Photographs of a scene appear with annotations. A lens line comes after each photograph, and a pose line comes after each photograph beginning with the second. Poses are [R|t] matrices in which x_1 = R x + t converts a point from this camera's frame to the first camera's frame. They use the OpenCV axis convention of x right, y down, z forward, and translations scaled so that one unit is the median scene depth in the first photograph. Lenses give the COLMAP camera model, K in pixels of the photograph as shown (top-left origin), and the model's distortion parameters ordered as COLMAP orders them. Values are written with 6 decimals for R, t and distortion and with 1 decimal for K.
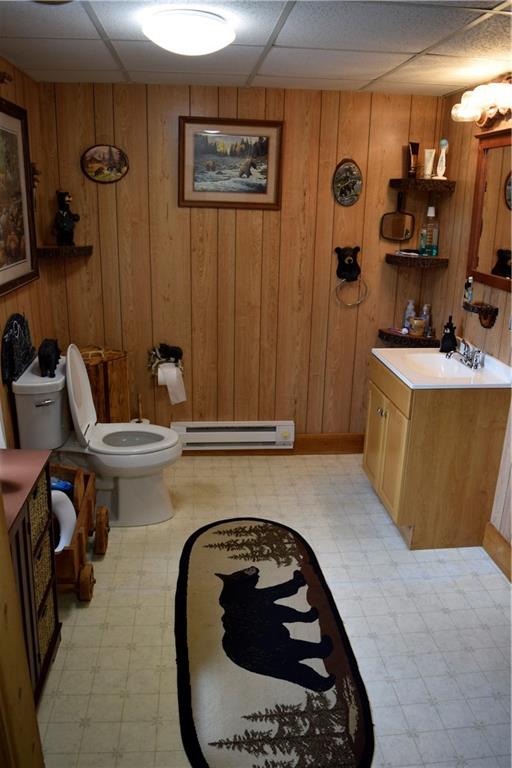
lens RADIAL K [[605.6, 0, 253.1], [0, 605.6, 387.9], [0, 0, 1]] dist [-0.094286, 0.021948]
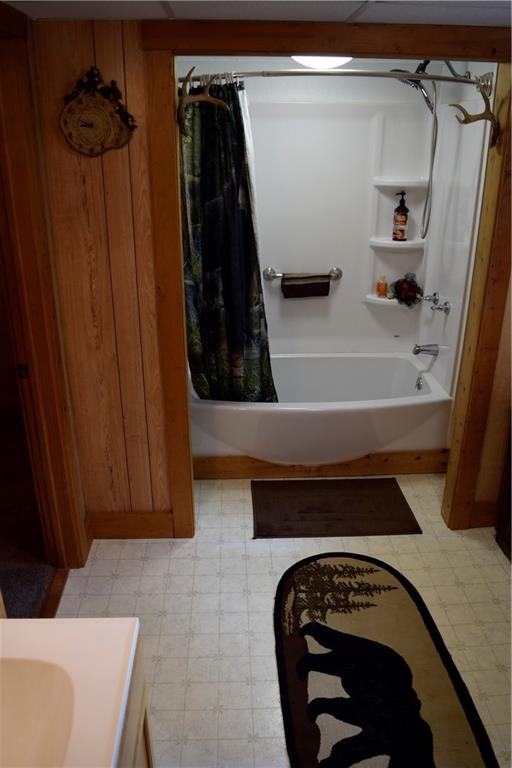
lens RADIAL K [[605.6, 0, 254.5], [0, 605.6, 385.6], [0, 0, 1]] dist [-0.094286, 0.021948]
pose [[-0.998319, -0.038101, 0.043672, 0.169411], [-0.001169, 0.766619, 0.642102, -0.512795], [-0.057945, 0.640971, -0.765375, 1.383792]]
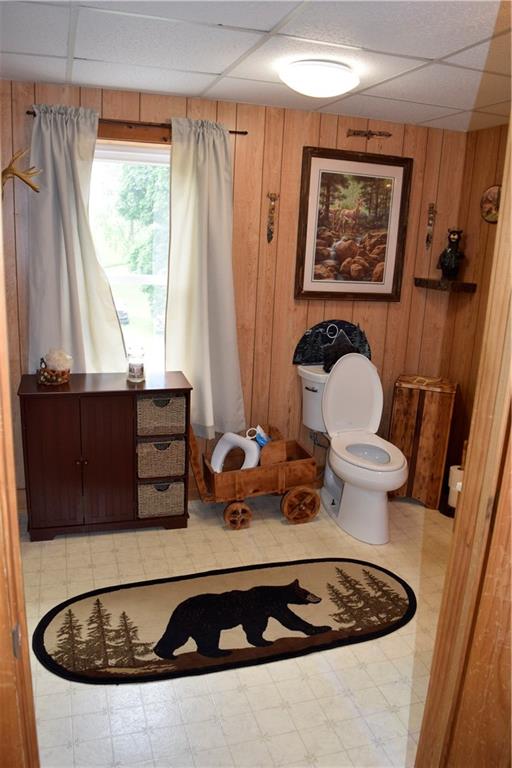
lens RADIAL K [[605.6, 0, 253.1], [0, 605.6, 381.0], [0, 0, 1]] dist [-0.094286, 0.021948]
pose [[0.207950, 0.224961, -0.951919, 0.940674], [-0.338112, 0.929735, 0.145856, -0.152147], [0.917844, 0.291524, 0.269400, 0.624539]]
